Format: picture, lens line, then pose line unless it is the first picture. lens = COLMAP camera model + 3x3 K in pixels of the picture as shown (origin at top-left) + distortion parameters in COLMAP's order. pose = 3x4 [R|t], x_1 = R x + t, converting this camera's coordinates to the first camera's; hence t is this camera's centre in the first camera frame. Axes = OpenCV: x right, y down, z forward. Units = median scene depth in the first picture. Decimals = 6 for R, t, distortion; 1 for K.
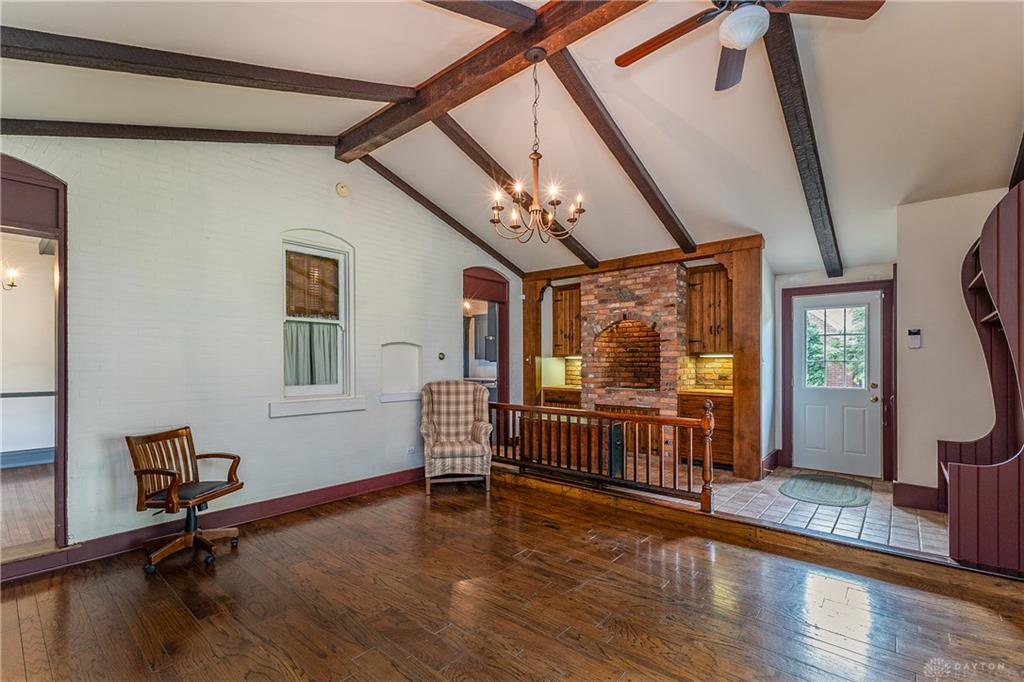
lens RADIAL K [[452.0, 0, 513.9], [0, 452.0, 345.3], [0, 0, 1]] dist [0.001849, 0.000395]
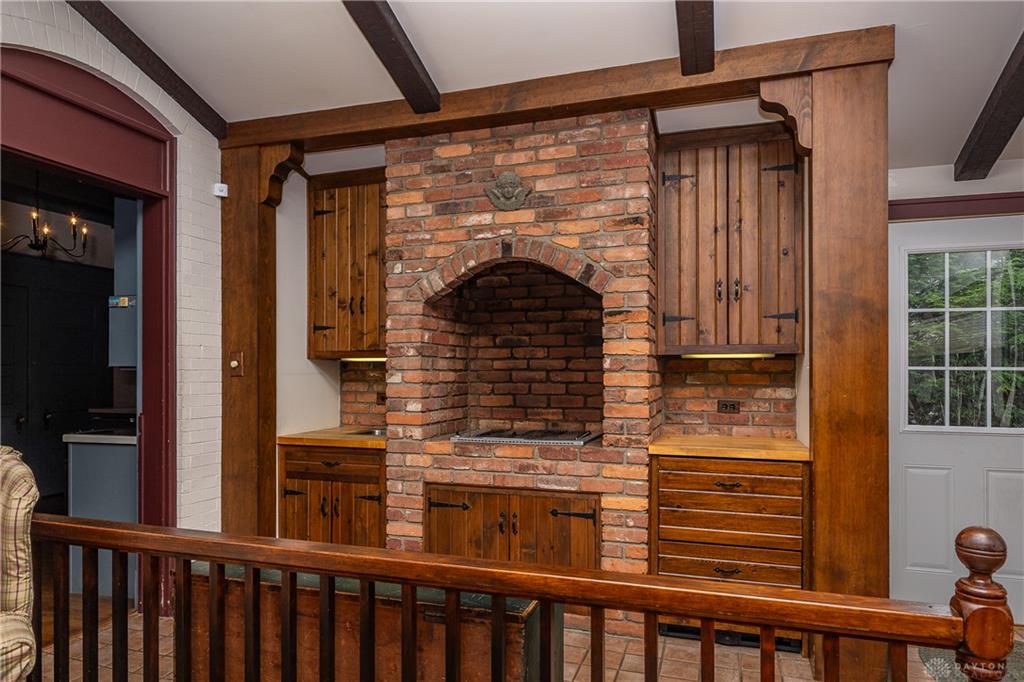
lens RADIAL K [[634.7, 0, 512.1], [0, 634.7, 369.4], [0, 0, 1]] dist [-0.002785, -0.000457]
pose [[0.924915, 0.000115, 0.380173, 0.049478], [-0.013355, 0.999393, 0.032189, 0.019669], [-0.379939, -0.034850, 0.924355, 0.516995]]
